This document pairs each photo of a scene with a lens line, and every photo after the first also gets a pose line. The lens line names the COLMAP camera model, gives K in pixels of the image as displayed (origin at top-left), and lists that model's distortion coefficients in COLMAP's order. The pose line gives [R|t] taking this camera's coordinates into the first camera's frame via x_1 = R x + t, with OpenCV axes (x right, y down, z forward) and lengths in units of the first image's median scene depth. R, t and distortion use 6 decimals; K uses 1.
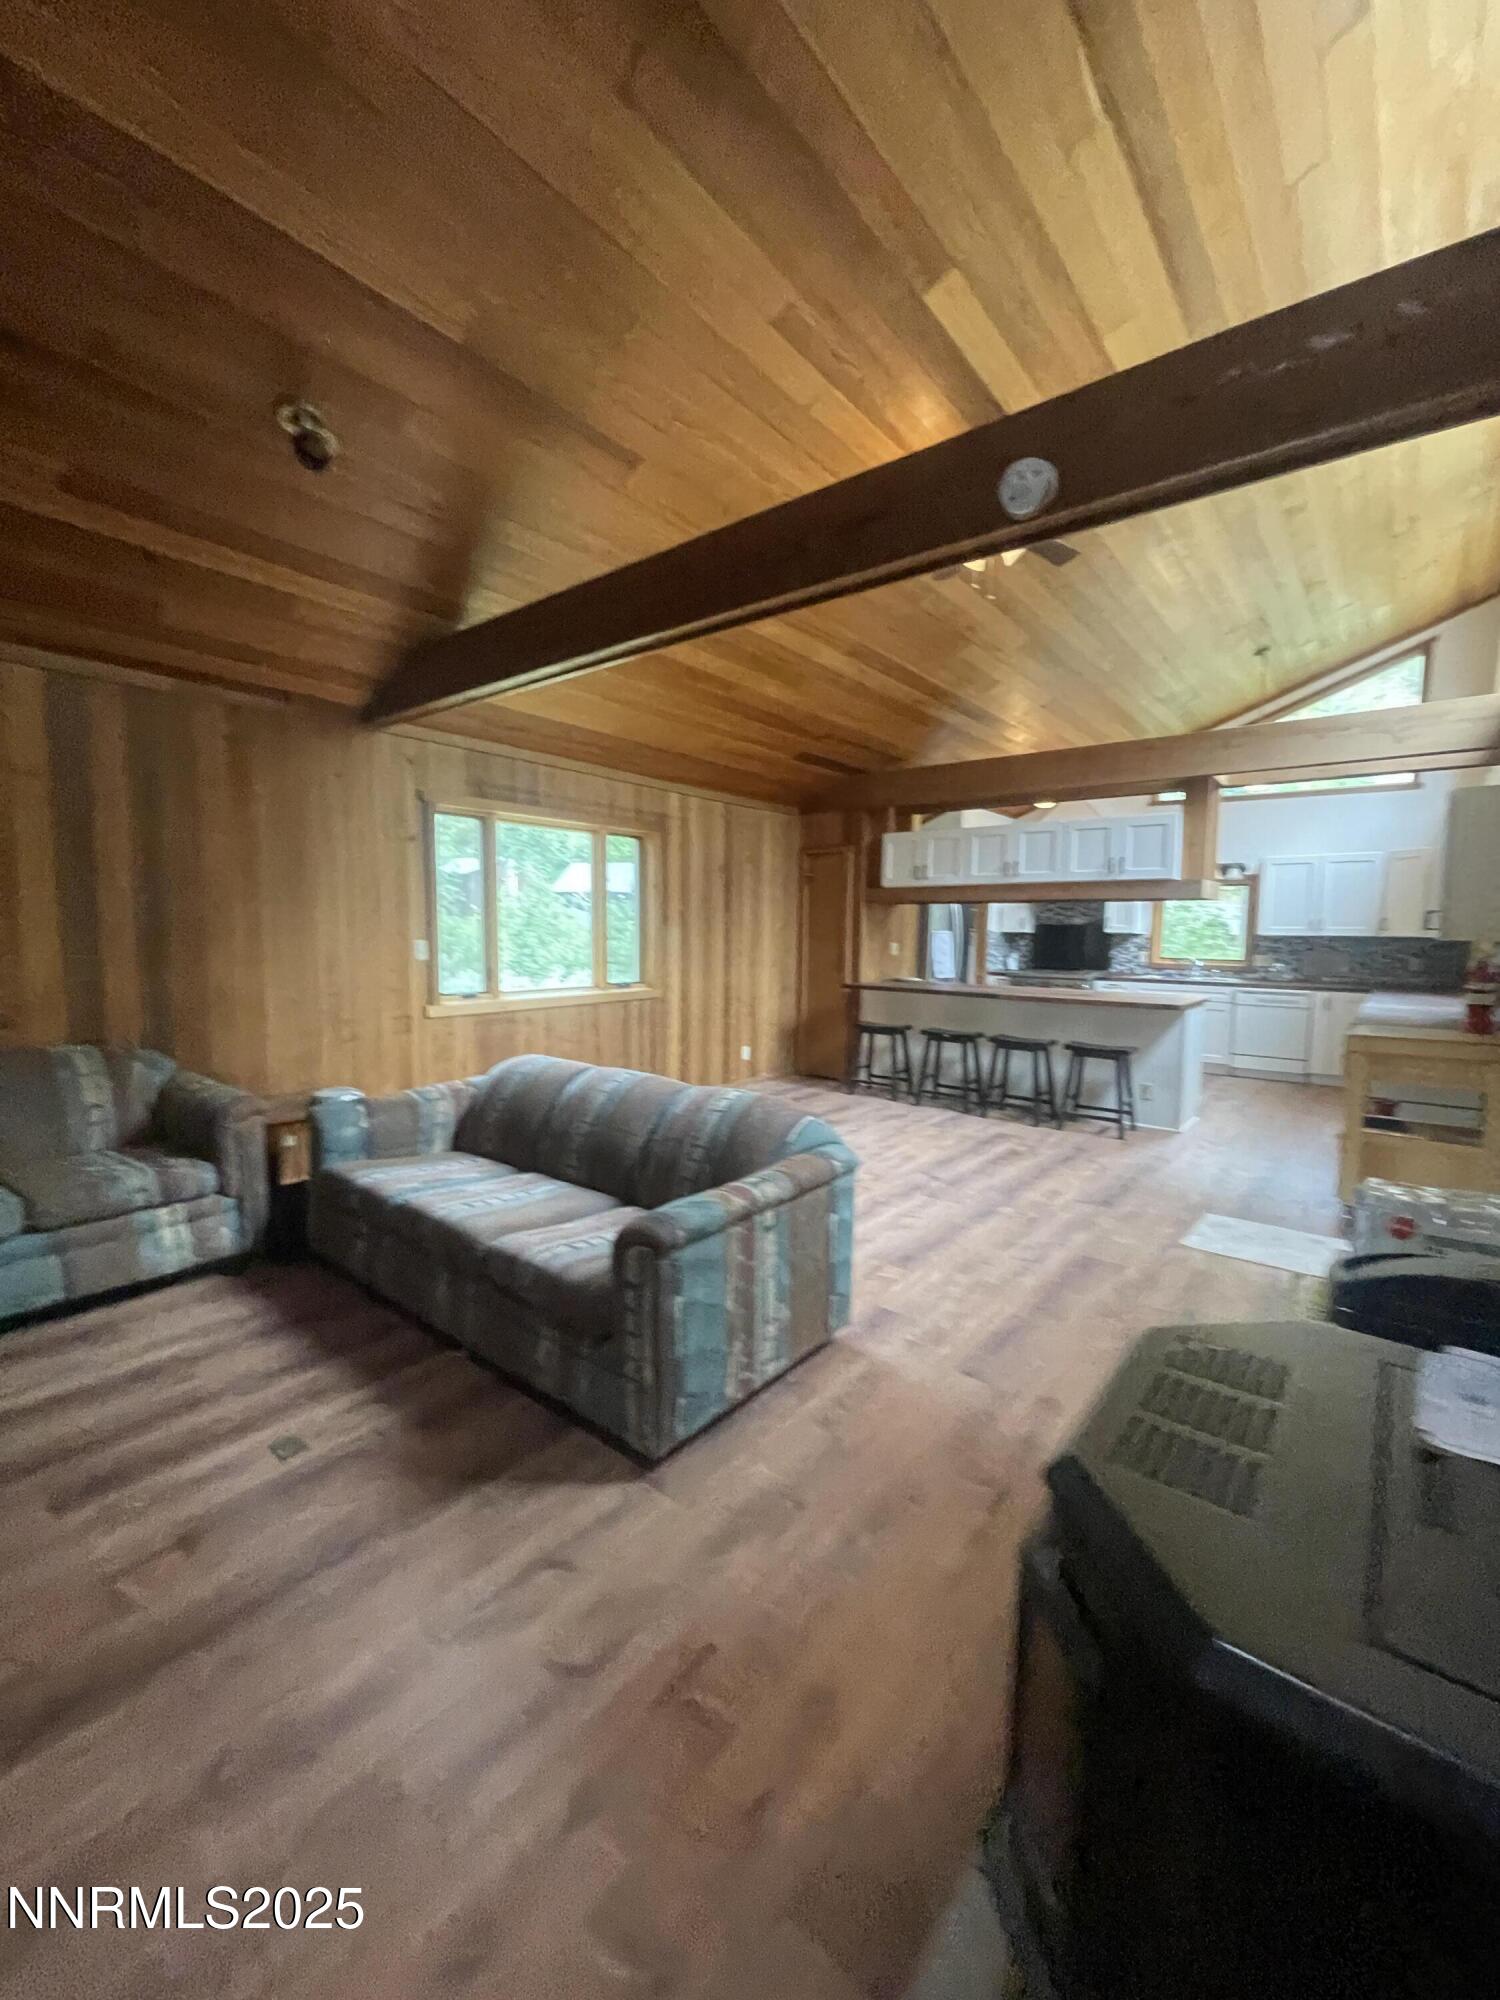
lens RADIAL K [[805.8, 0, 746.8], [0, 805.8, 998.8], [0, 0, 1]] dist [-0.003800, 0.000176]
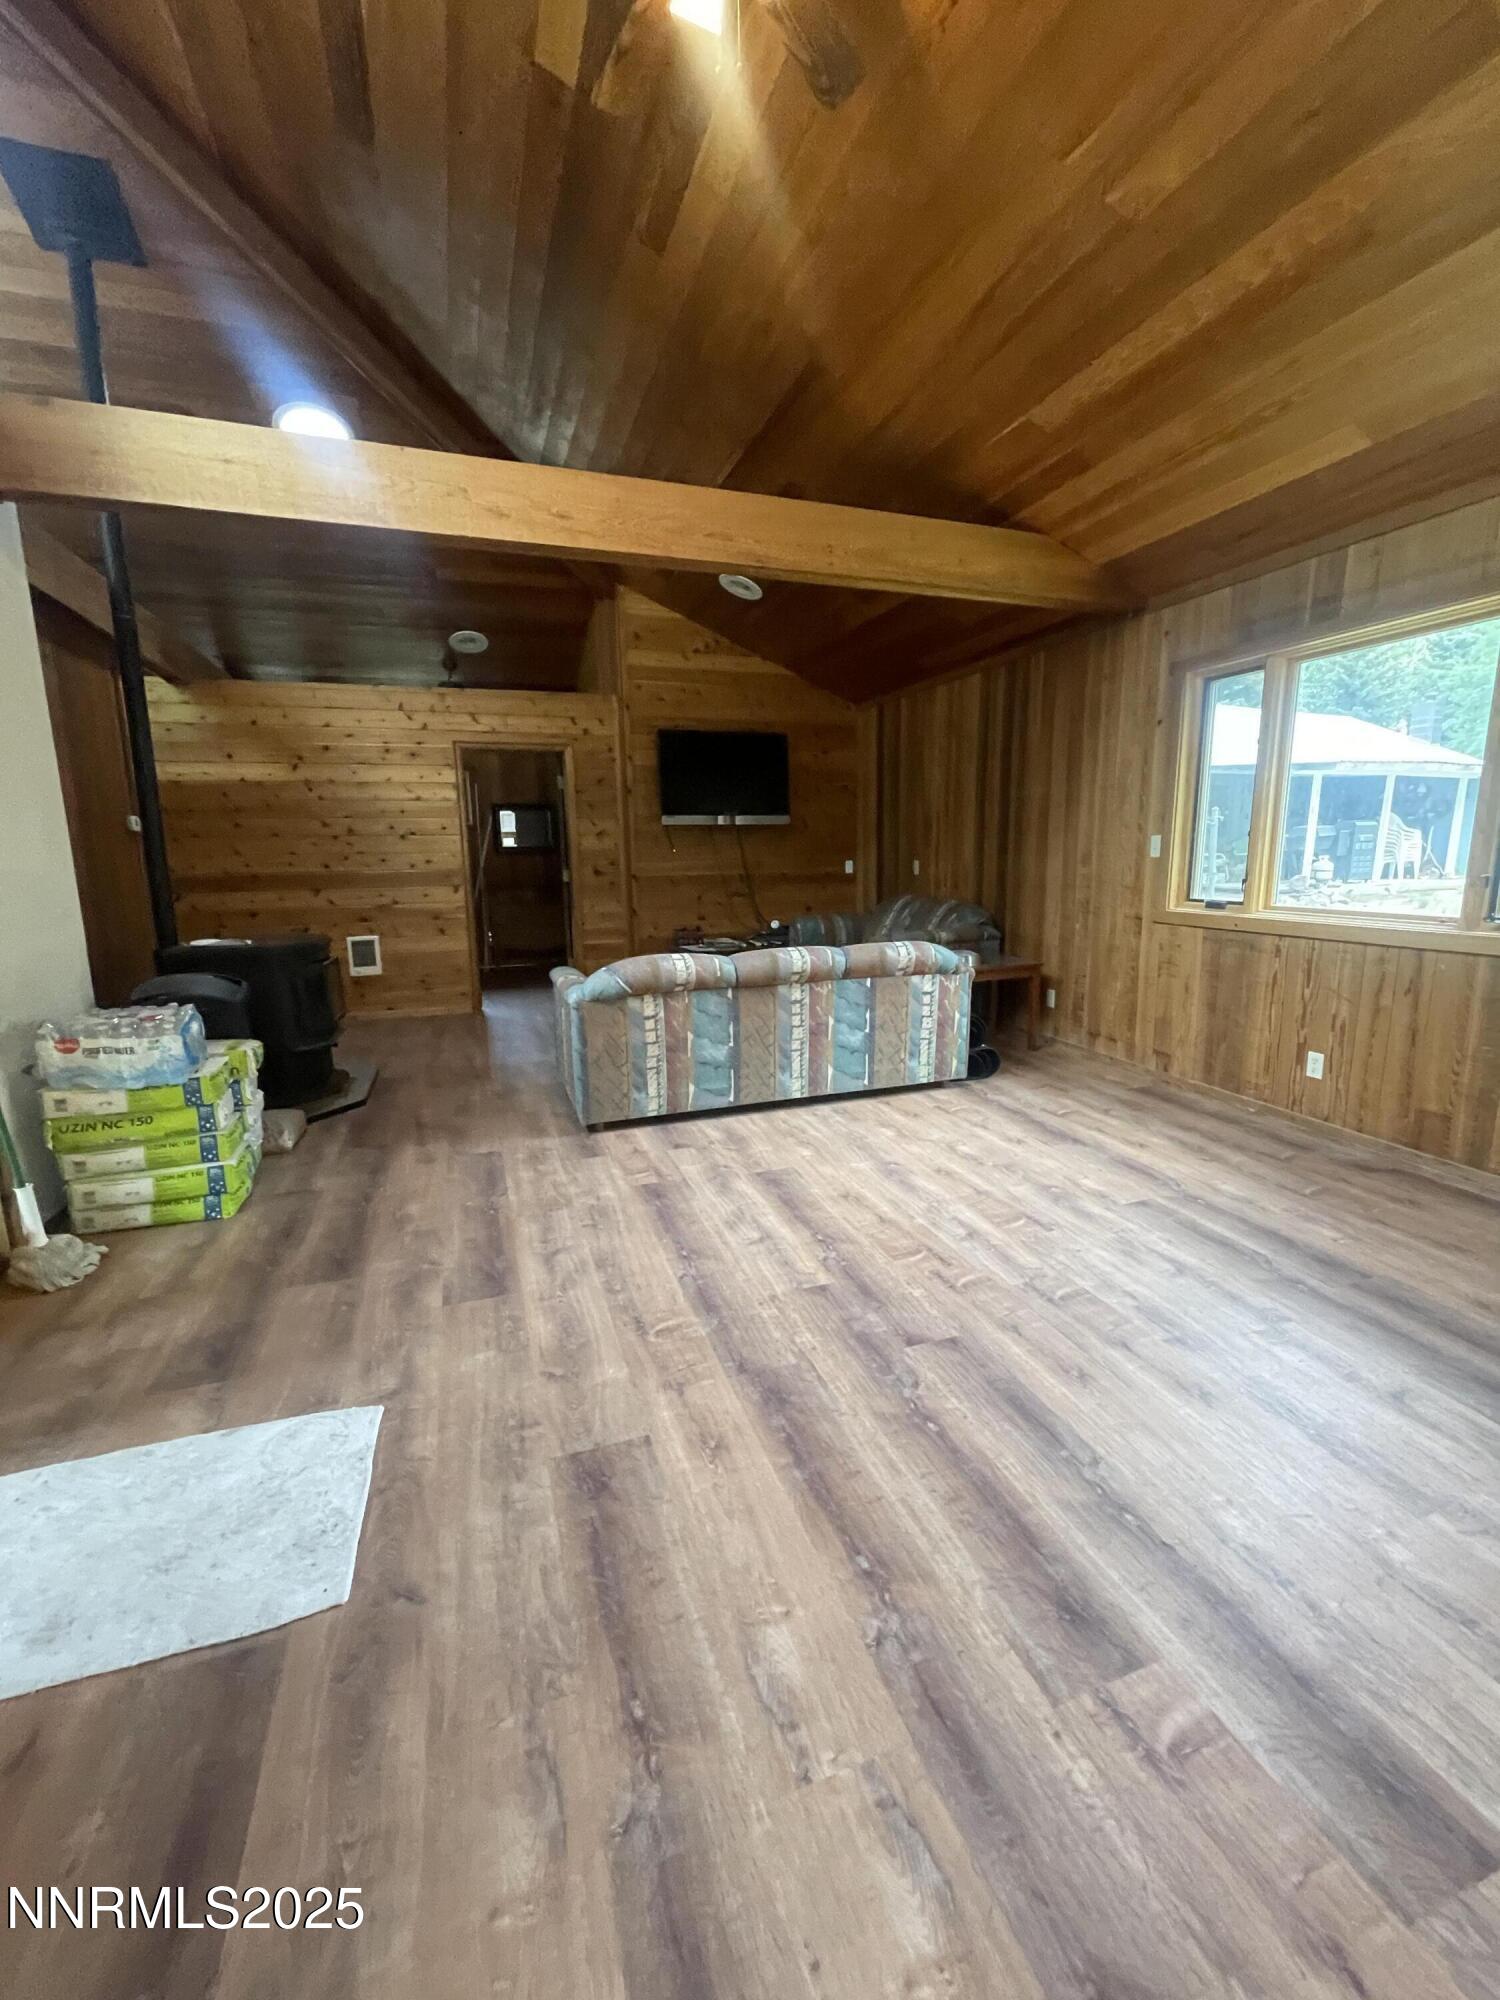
lens RADIAL K [[805.8, 0, 746.8], [0, 805.8, 998.8], [0, 0, 1]] dist [-0.003800, 0.000176]
pose [[-0.518334, 0.156201, -0.840792, 0.910067], [-0.066573, 0.972824, 0.221771, -0.092458], [0.852583, 0.170925, -0.493849, 1.577168]]
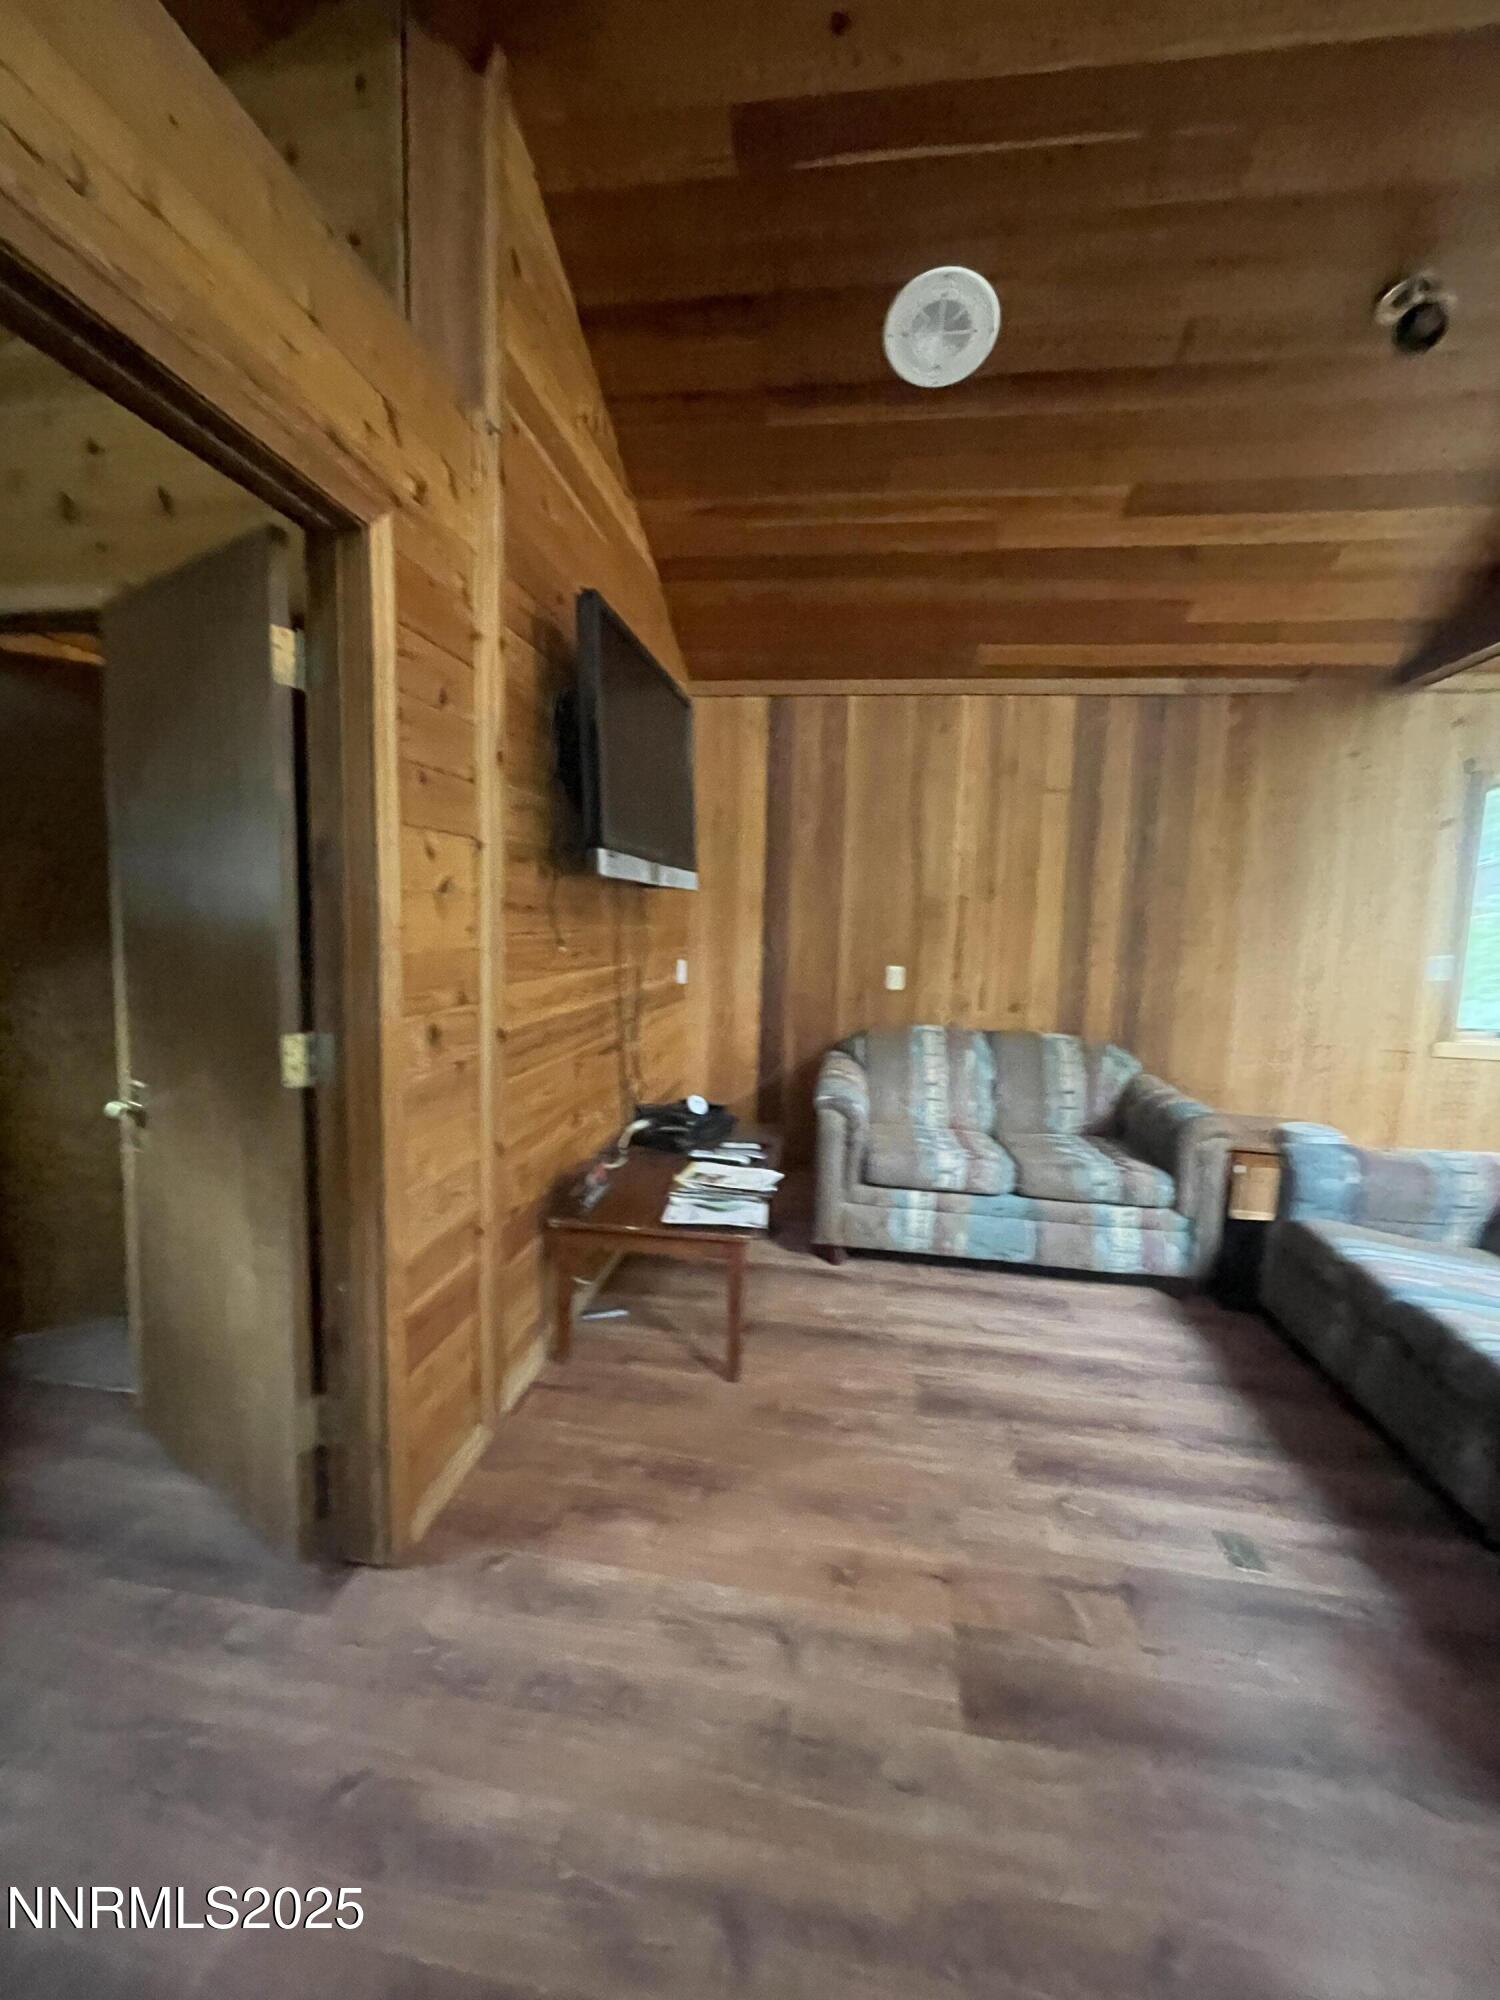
lens RADIAL K [[805.8, 0, 746.8], [0, 805.8, 998.8], [0, 0, 1]] dist [-0.003800, 0.000176]
pose [[0.506251, 0.096899, -0.856925, -0.114206], [-0.106209, 0.993108, 0.049552, 0.001055], [0.855821, 0.065928, 0.513054, 0.061784]]
